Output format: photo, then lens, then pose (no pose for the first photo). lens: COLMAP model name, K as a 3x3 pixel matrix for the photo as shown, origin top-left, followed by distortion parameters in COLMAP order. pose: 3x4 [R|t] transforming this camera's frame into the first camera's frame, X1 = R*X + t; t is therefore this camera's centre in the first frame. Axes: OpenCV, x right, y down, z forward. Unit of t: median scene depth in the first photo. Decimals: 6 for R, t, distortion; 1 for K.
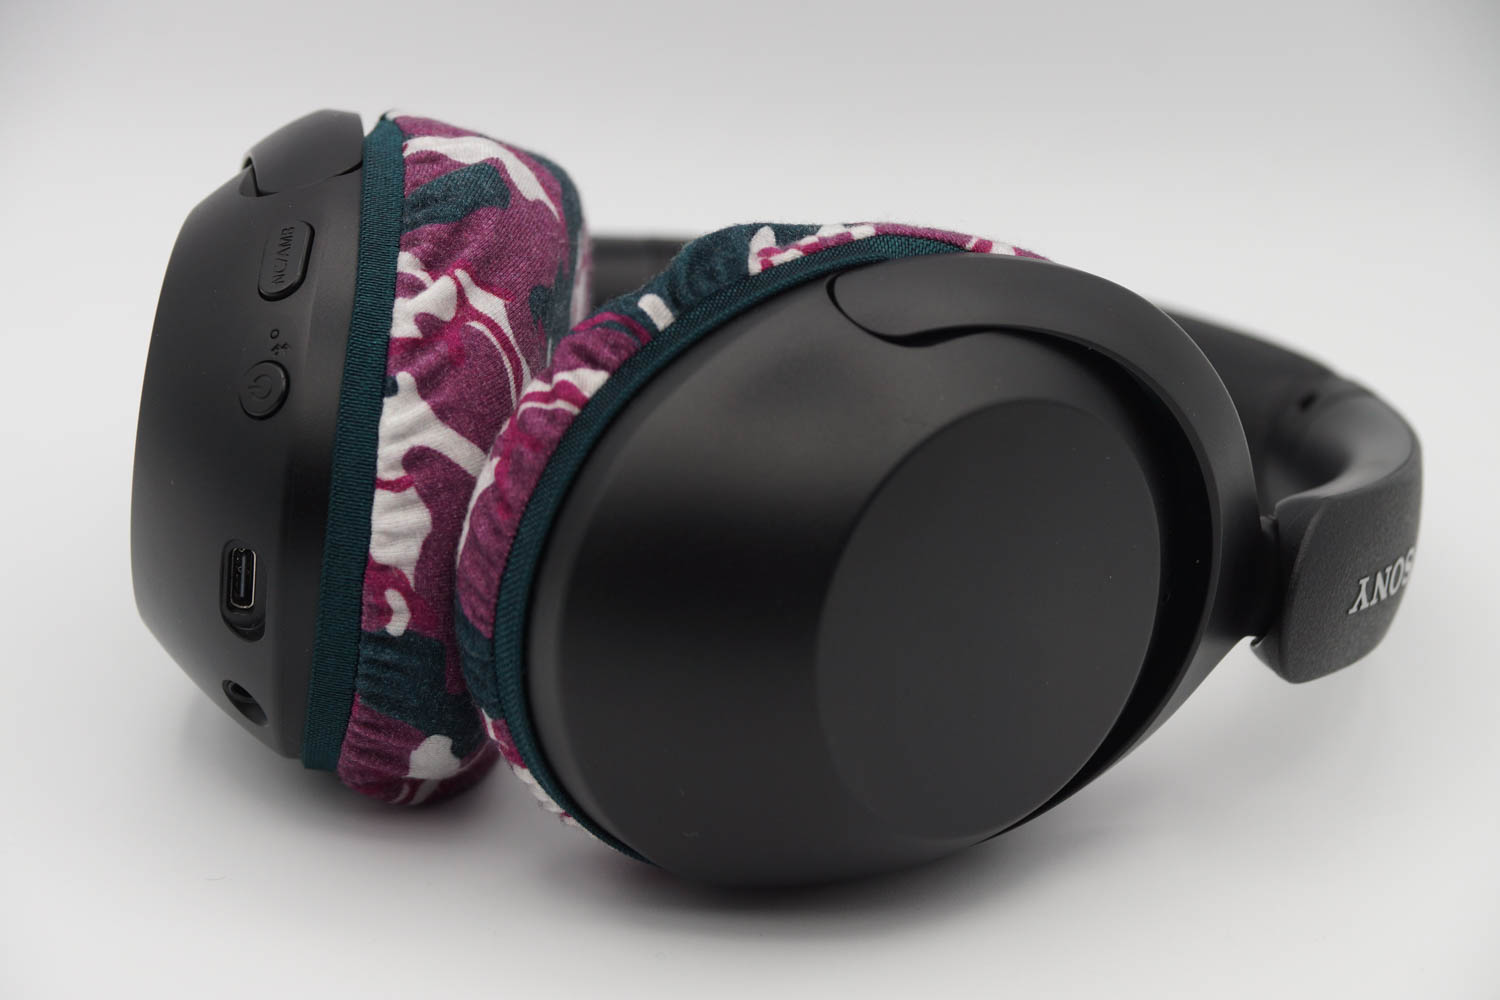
lens RADIAL K [[5188.4, 0, 750.0], [0, 5188.4, 500.0], [0, 0, 1]] dist [-1.424293, 0.841344]
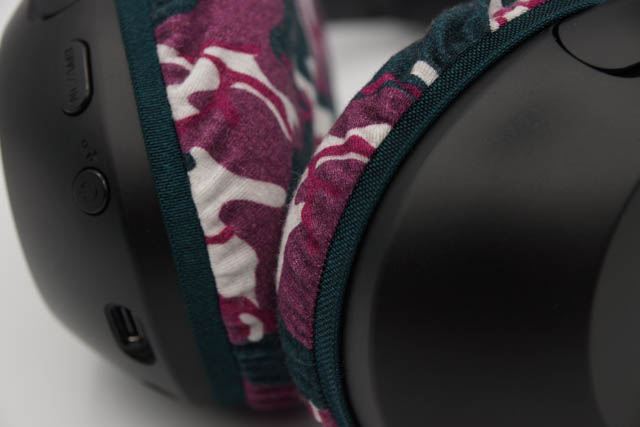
lens RADIAL K [[2213.7, 0, 320.0], [0, 2213.7, 213.5], [0, 0, 1]] dist [-1.424293, 0.841344]
pose [[0.994041, -0.104923, -0.029572, -0.029685], [0.105592, 0.994166, 0.022013, -0.016813], [0.027090, -0.025005, 0.999320, 0.482361]]
